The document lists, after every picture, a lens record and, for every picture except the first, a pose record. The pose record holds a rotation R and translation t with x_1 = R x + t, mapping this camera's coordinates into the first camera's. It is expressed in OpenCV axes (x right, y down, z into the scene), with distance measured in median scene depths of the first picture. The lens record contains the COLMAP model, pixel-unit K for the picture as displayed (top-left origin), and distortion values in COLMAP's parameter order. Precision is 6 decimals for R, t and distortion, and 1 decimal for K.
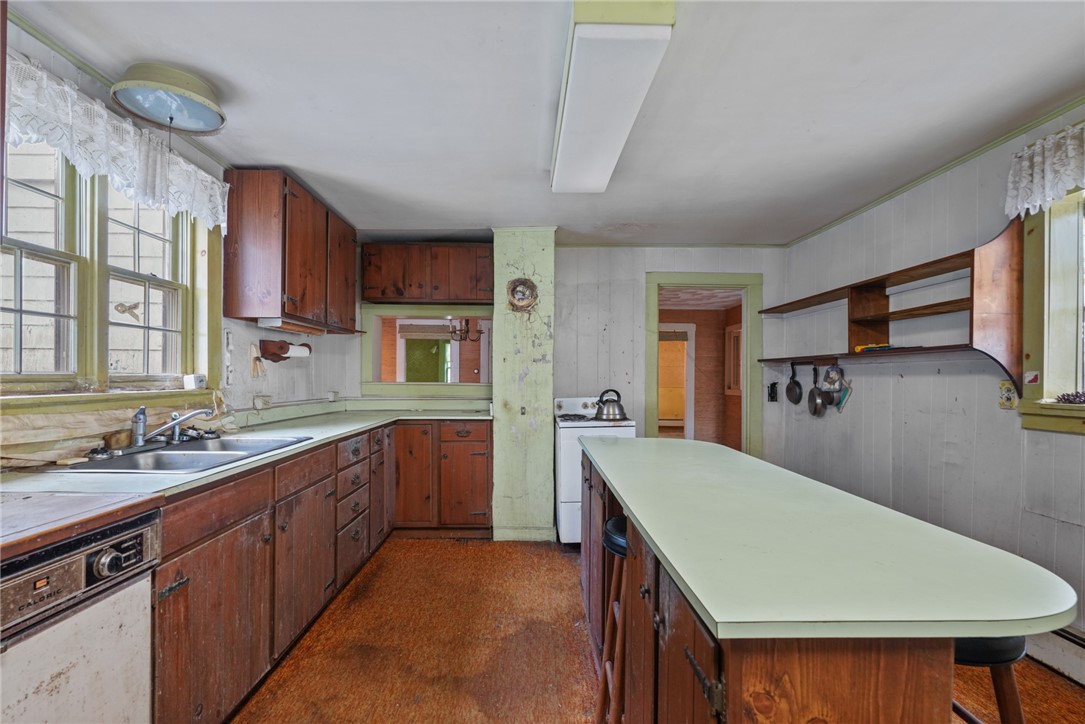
lens RADIAL K [[490.5, 0, 530.3], [0, 490.5, 380.3], [0, 0, 1]] dist [-0.004444, 0.000098]
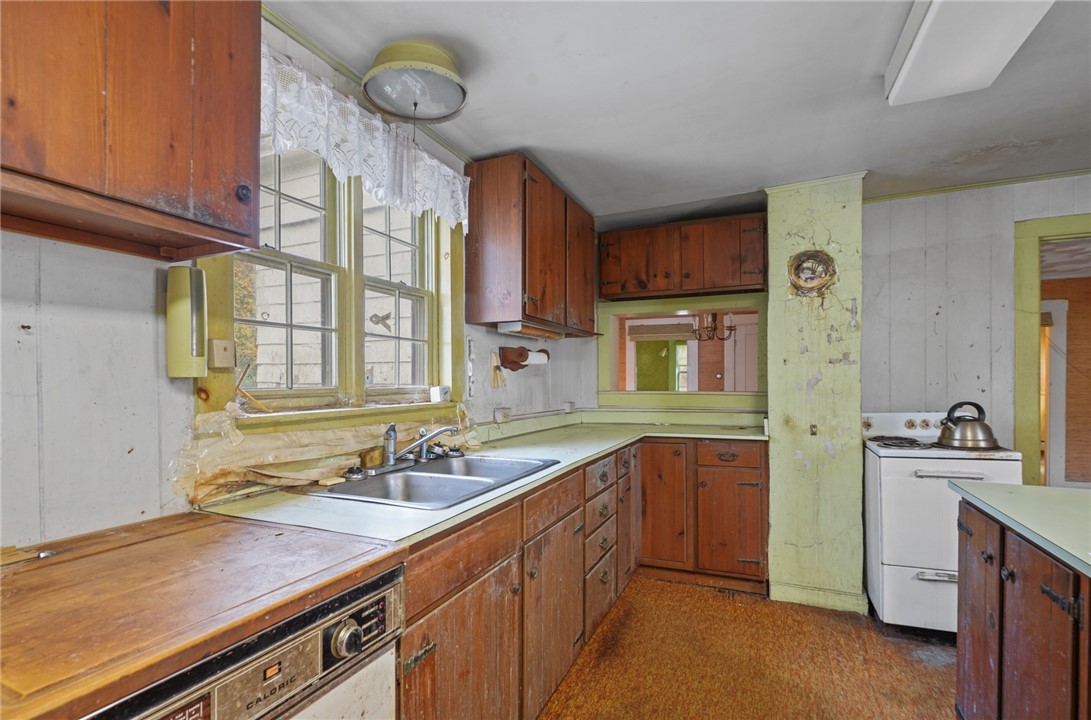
lens RADIAL K [[519.7, 0, 526.1], [0, 519.7, 386.8], [0, 0, 1]] dist [-0.002155, 0.000138]
pose [[0.905841, -0.007257, -0.423557, -0.097914], [0.008087, 0.999967, 0.000164, -0.008261], [0.423542, -0.003574, 0.905870, 0.143740]]
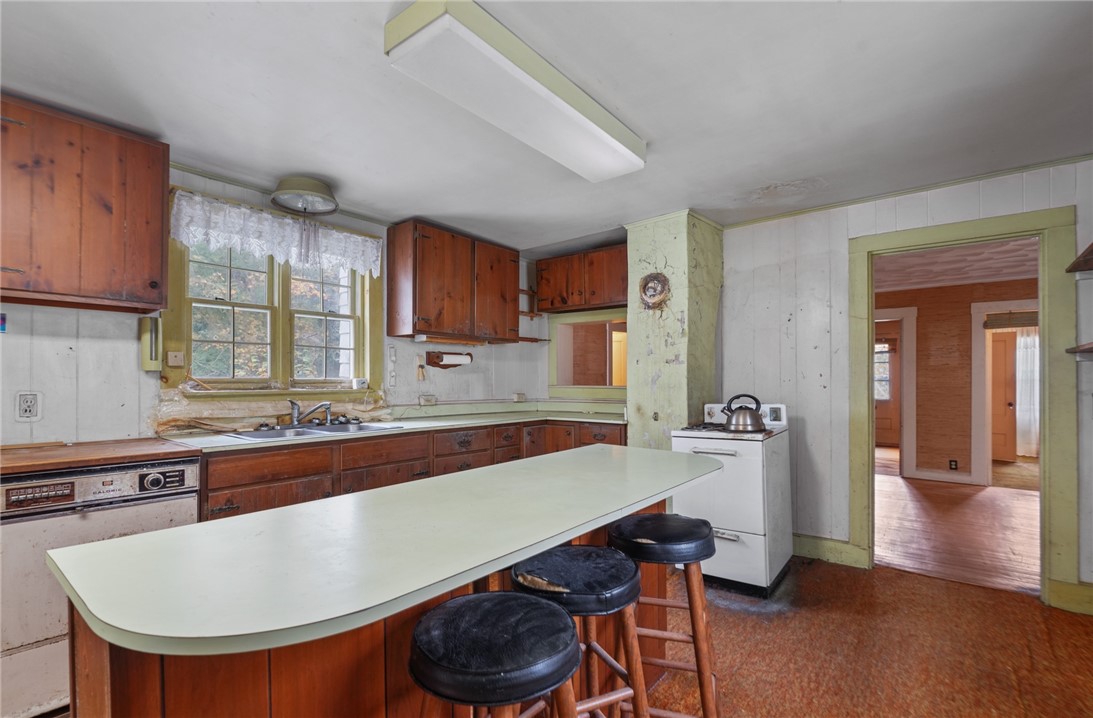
lens RADIAL K [[501.0, 0, 543.3], [0, 501.0, 381.6], [0, 0, 1]] dist [0.000417, 0.000080]
pose [[0.777036, -0.003018, -0.629448, 0.540340], [-0.002236, 0.999969, -0.007556, 0.005845], [0.629452, 0.007278, 0.777006, 0.175864]]
